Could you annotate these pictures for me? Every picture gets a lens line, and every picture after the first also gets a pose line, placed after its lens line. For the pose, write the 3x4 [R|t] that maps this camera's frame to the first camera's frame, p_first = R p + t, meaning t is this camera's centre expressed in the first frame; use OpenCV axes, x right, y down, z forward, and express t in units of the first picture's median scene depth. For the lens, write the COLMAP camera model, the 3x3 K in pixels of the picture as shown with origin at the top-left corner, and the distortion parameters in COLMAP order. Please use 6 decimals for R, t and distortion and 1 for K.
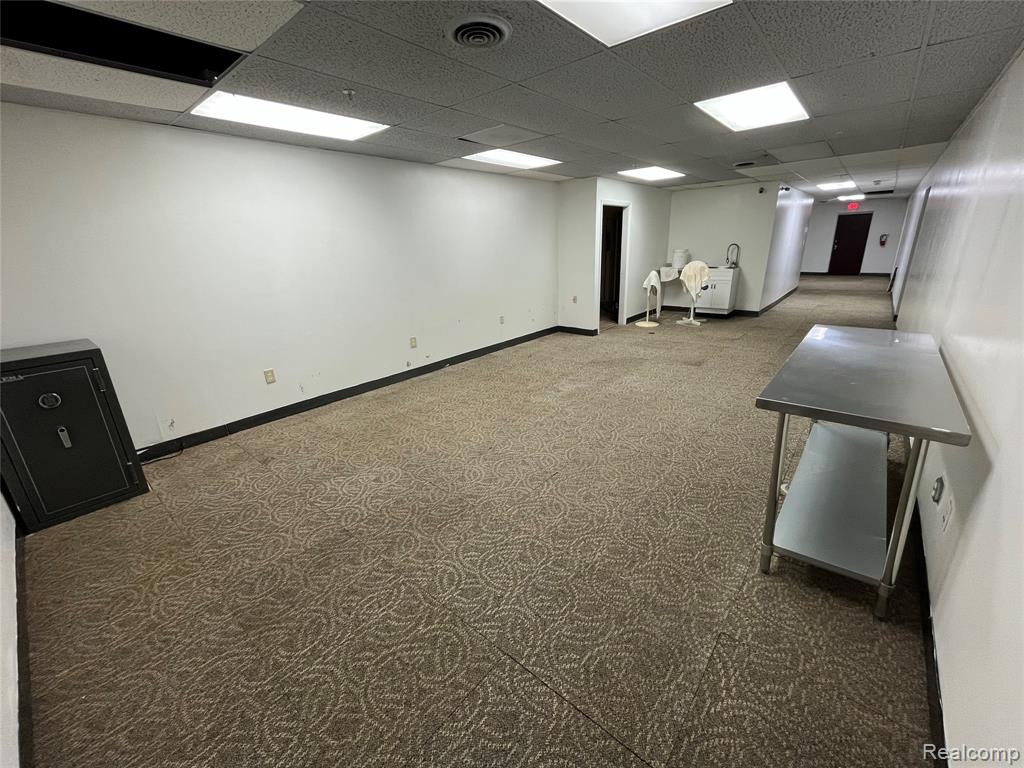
lens RADIAL K [[415.3, 0, 513.0], [0, 415.3, 381.7], [0, 0, 1]] dist [-0.000776, 0.000290]
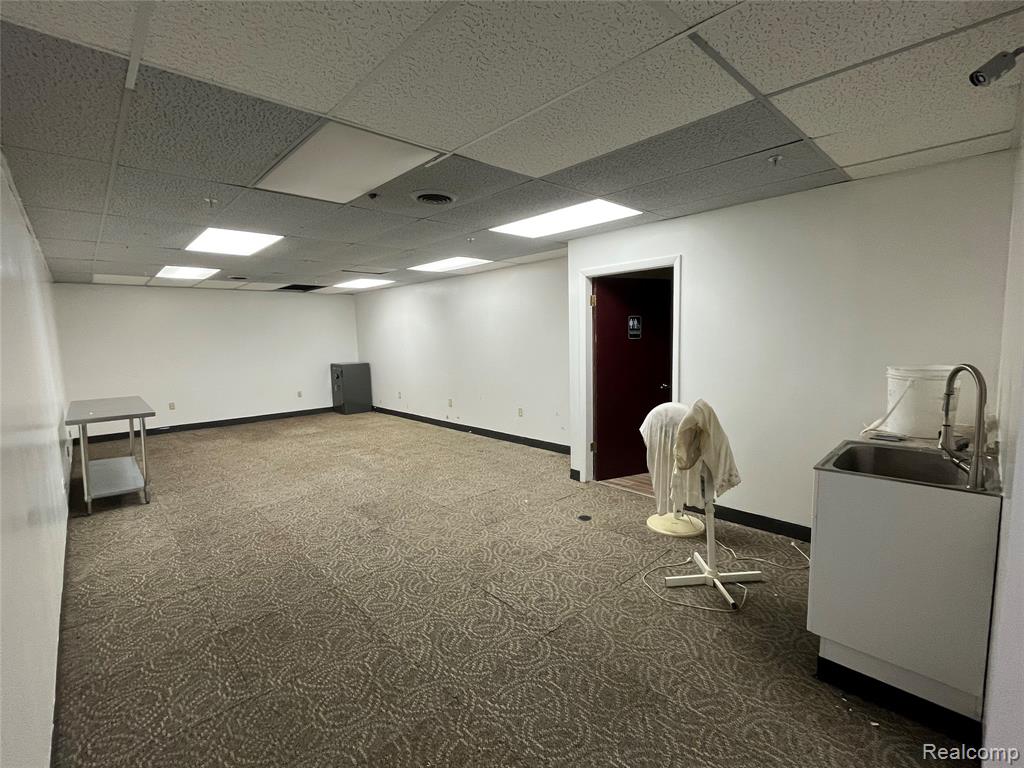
lens RADIAL K [[449.5, 0, 512.0], [0, 449.5, 384.0], [0, 0, 1]] dist [0.000487, 0.000059]
pose [[-0.102100, 0.150134, -0.983380, 1.154886], [-0.282234, 0.943553, 0.173357, -0.457378], [0.953897, 0.295243, -0.053964, 1.229832]]
